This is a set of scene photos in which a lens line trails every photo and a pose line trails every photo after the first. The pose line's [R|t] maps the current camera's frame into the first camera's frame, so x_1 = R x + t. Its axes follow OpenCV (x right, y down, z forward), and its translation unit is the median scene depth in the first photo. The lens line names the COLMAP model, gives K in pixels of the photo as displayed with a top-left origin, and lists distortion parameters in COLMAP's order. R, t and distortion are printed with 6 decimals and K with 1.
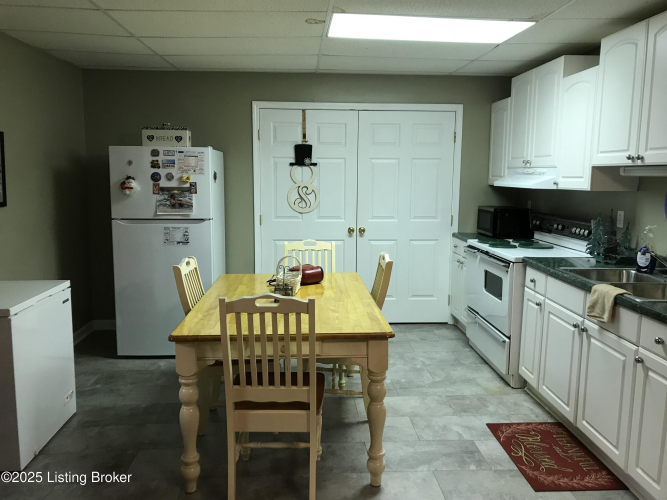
lens RADIAL K [[546.8, 0, 332.8], [0, 546.8, 250.2], [0, 0, 1]] dist [0.020730, 0.016500]
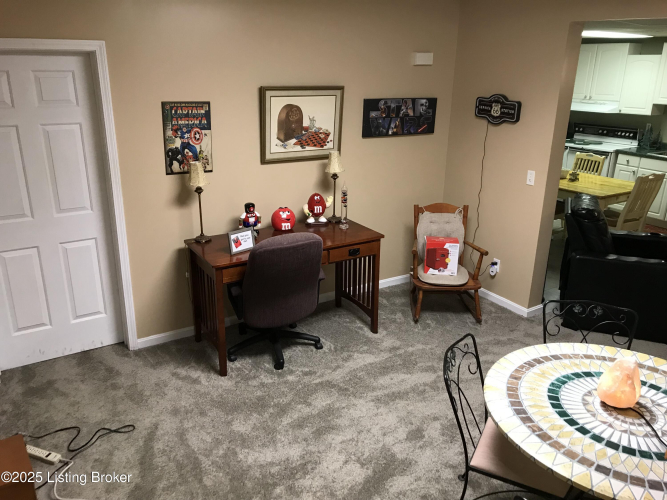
lens RADIAL K [[546.8, 0, 333.7], [0, 546.8, 250.4], [0, 0, 1]] dist [0.020730, 0.016500]
pose [[0.878777, -0.147701, 0.453802, -1.465353], [0.053992, 0.975567, 0.212966, -0.108543], [-0.474169, -0.162648, 0.865280, -0.305519]]
